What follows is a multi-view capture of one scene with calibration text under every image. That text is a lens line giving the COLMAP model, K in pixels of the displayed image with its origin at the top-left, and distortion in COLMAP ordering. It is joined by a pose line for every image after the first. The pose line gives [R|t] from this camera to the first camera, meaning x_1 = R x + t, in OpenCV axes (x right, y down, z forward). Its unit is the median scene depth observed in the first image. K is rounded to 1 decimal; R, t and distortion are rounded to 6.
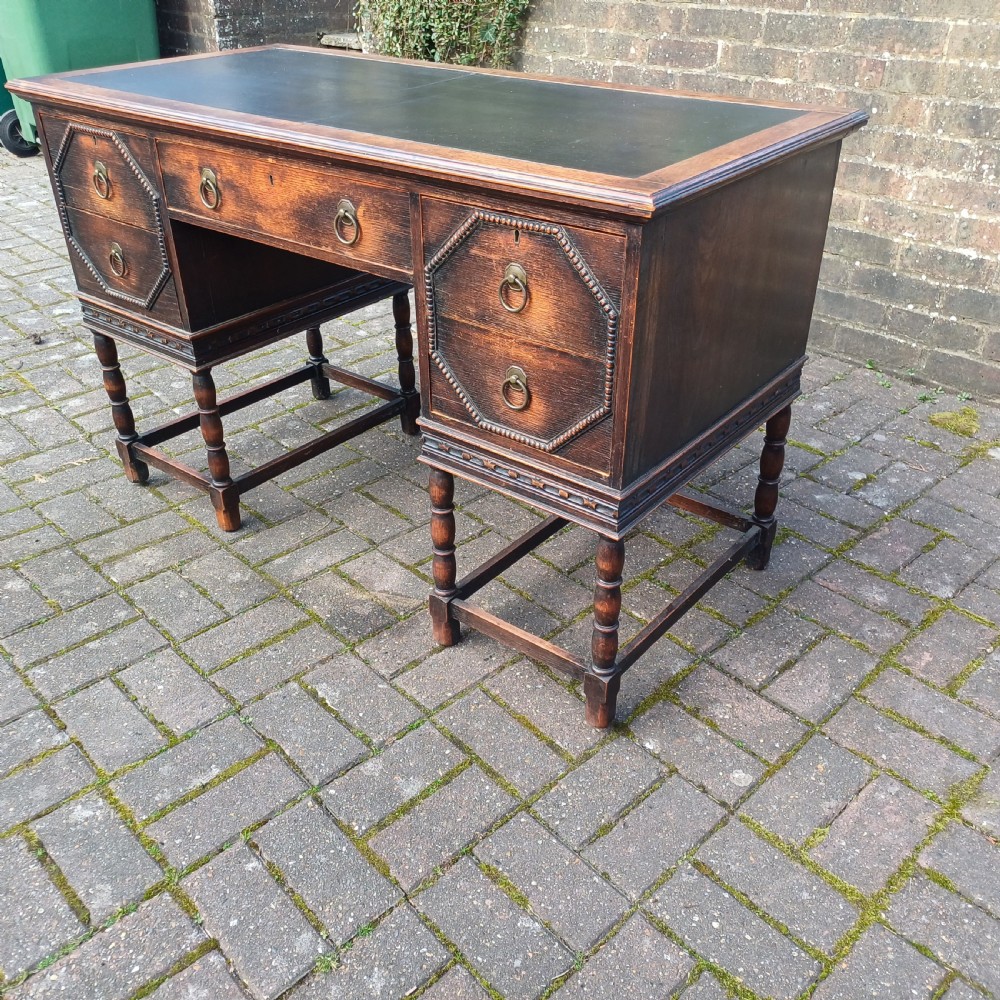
lens RADIAL K [[978.5, 0, 503.9], [0, 978.5, 491.8], [0, 0, 1]] dist [0.102994, -0.139029]
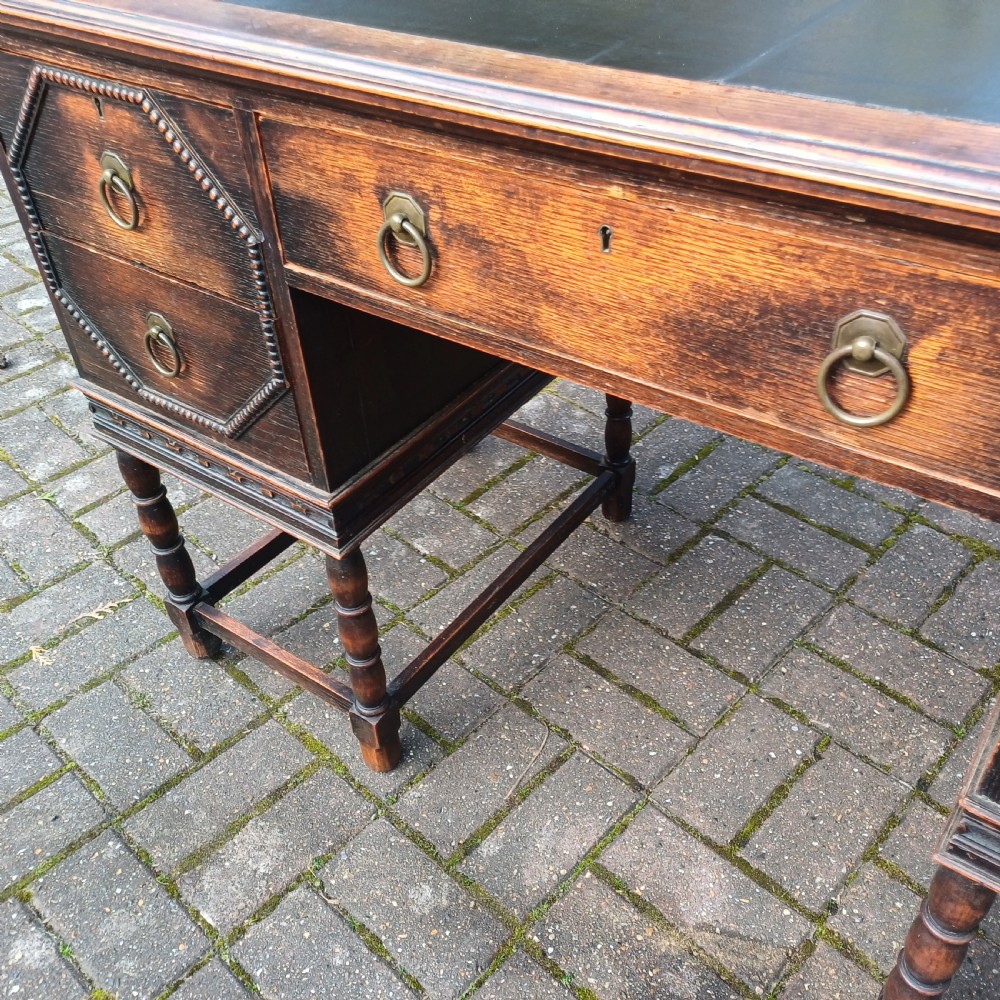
lens RADIAL K [[980.6, 0, 508.6], [0, 980.6, 496.1], [0, 0, 1]] dist [0.092365, -0.112343]
pose [[0.998317, -0.054460, 0.019917, -0.249423], [0.051064, 0.988390, 0.143103, -0.238796], [-0.027480, -0.141845, 0.989507, 0.534908]]
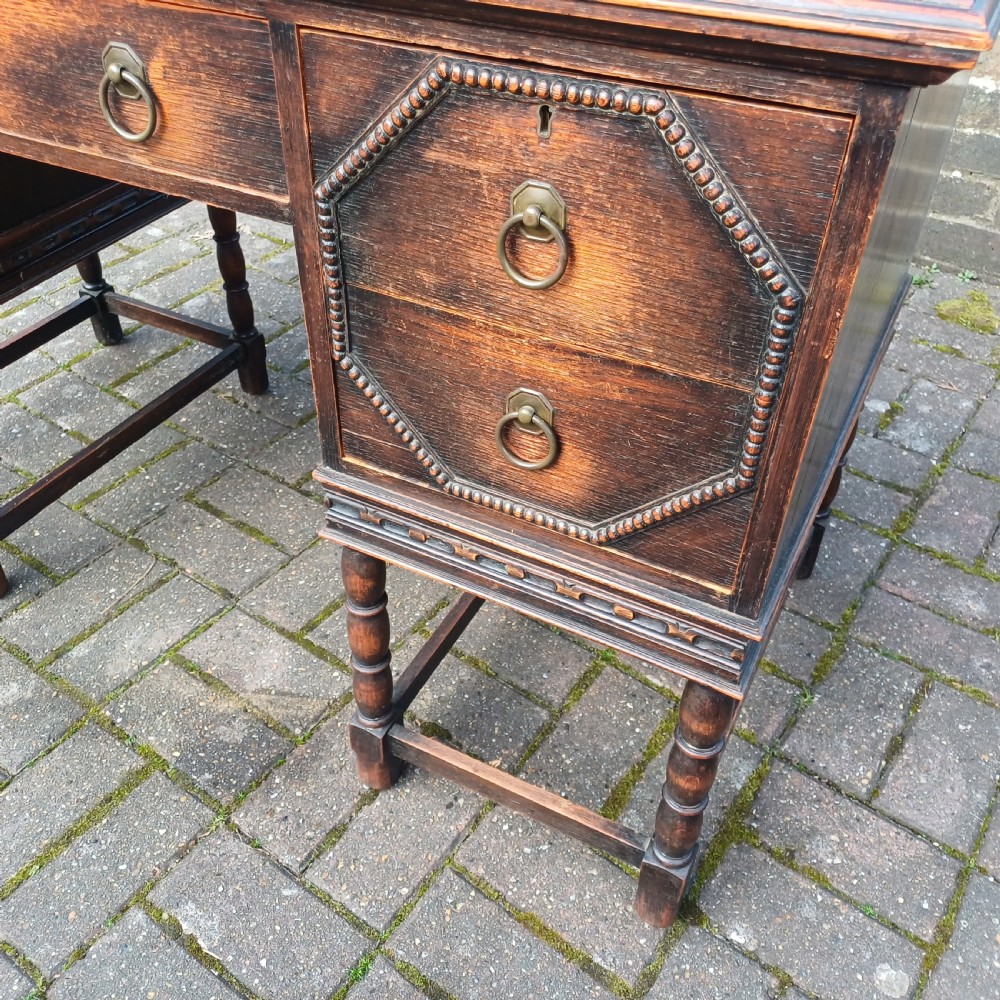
lens RADIAL K [[986.7, 0, 484.7], [0, 986.7, 491.8], [0, 0, 1]] dist [0.097924, -0.147947]
pose [[0.982635, -0.105369, 0.152729, -0.071471], [0.081201, 0.984311, 0.156648, -0.123368], [-0.166839, -0.141526, 0.975774, 0.402760]]
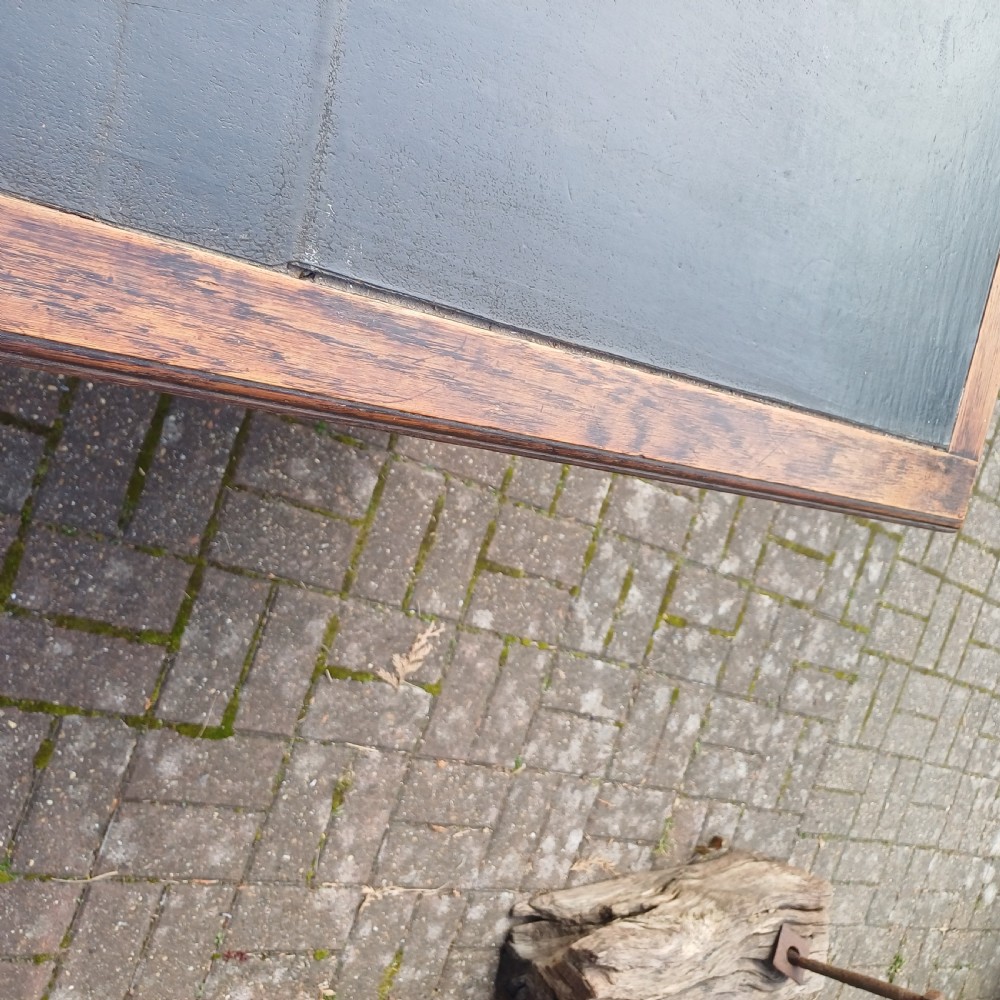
lens RADIAL K [[1003.1, 0, 513.0], [0, 1003.1, 503.2], [0, 0, 1]] dist [0.089167, -0.107678]
pose [[-0.750726, 0.514274, -0.414649, 0.071243], [-0.659872, -0.613511, 0.433790, -0.648515], [-0.031305, 0.599272, 0.799933, 0.893703]]
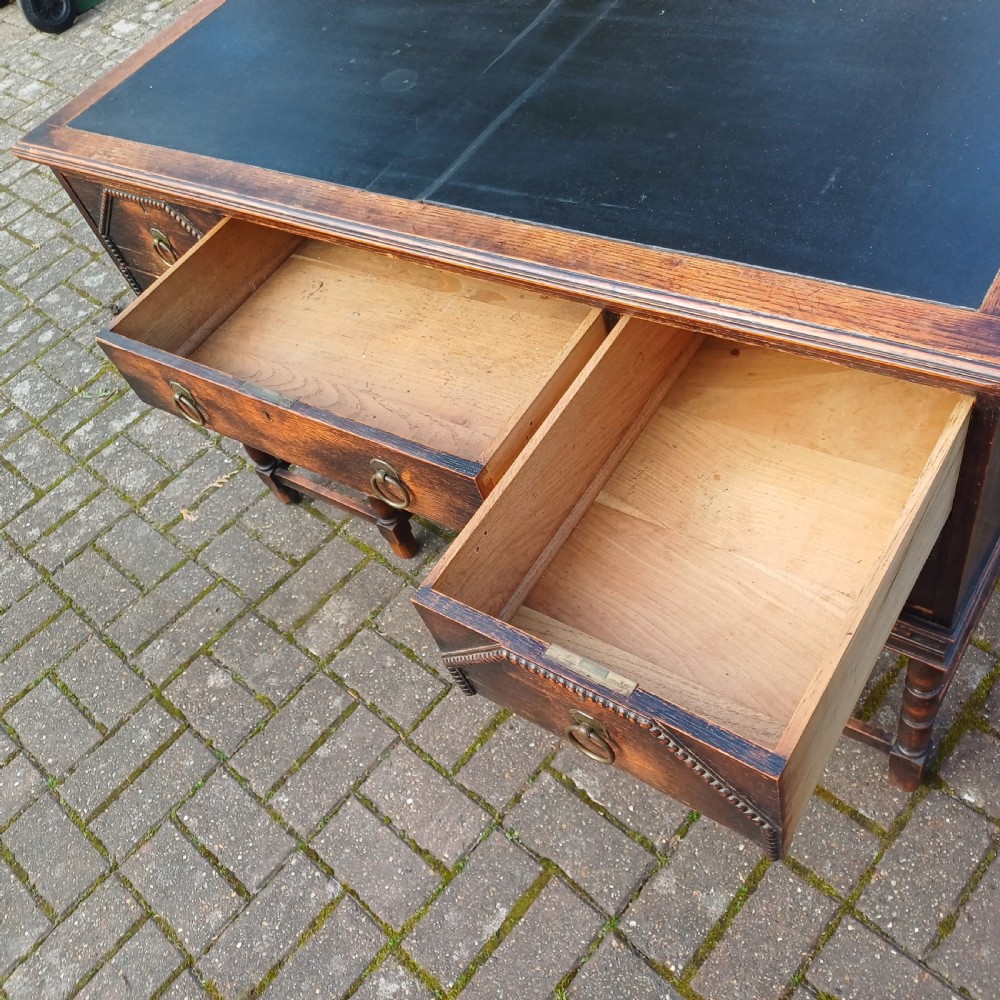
lens RADIAL K [[991.4, 0, 497.1], [0, 991.4, 494.3], [0, 0, 1]] dist [0.104782, -0.159778]
pose [[0.970760, -0.196805, -0.137452, -0.075015], [0.230452, 0.924351, 0.304083, -0.326521], [0.067209, -0.326868, 0.942677, 0.197669]]
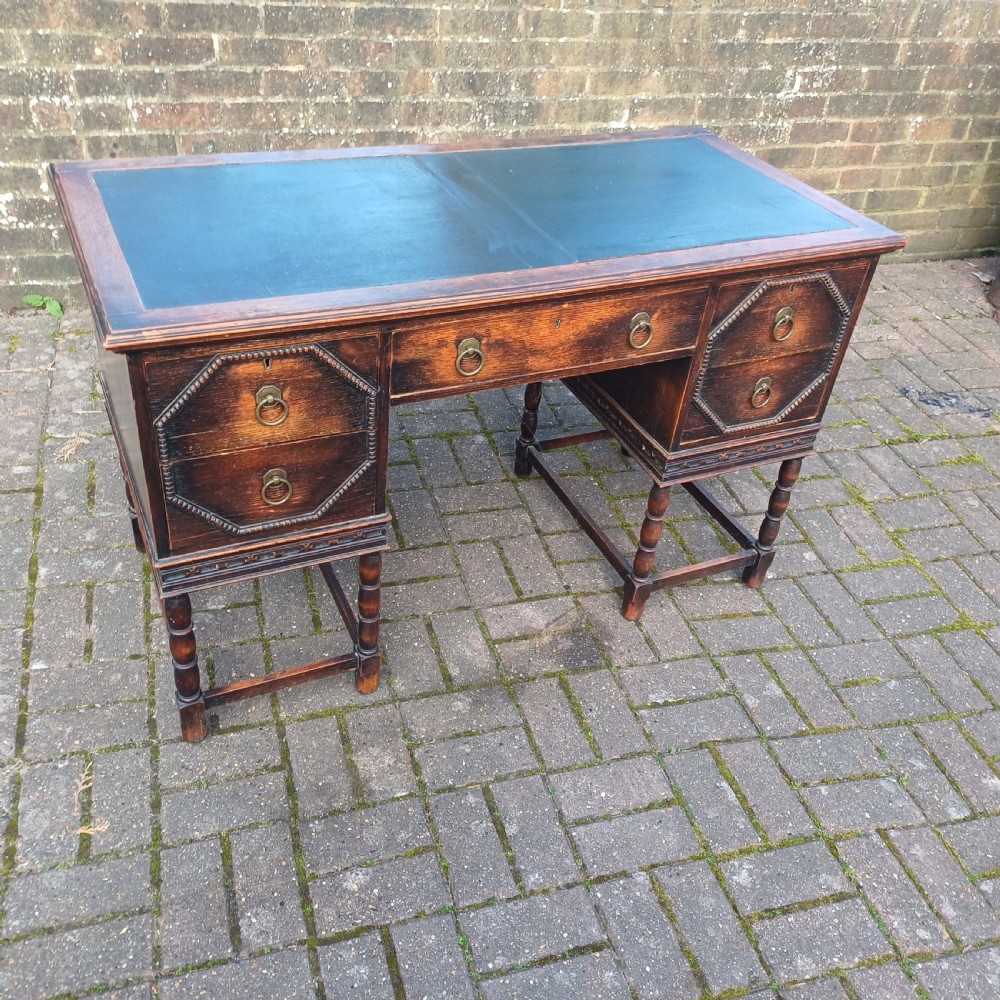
lens RADIAL K [[980.8, 0, 487.5], [0, 980.8, 498.4], [0, 0, 1]] dist [0.096262, -0.121024]
pose [[0.456402, -0.500622, 0.735577, -0.988807], [0.381259, 0.856996, 0.346698, -0.477332], [-0.803952, 0.122212, 0.582002, 0.417281]]
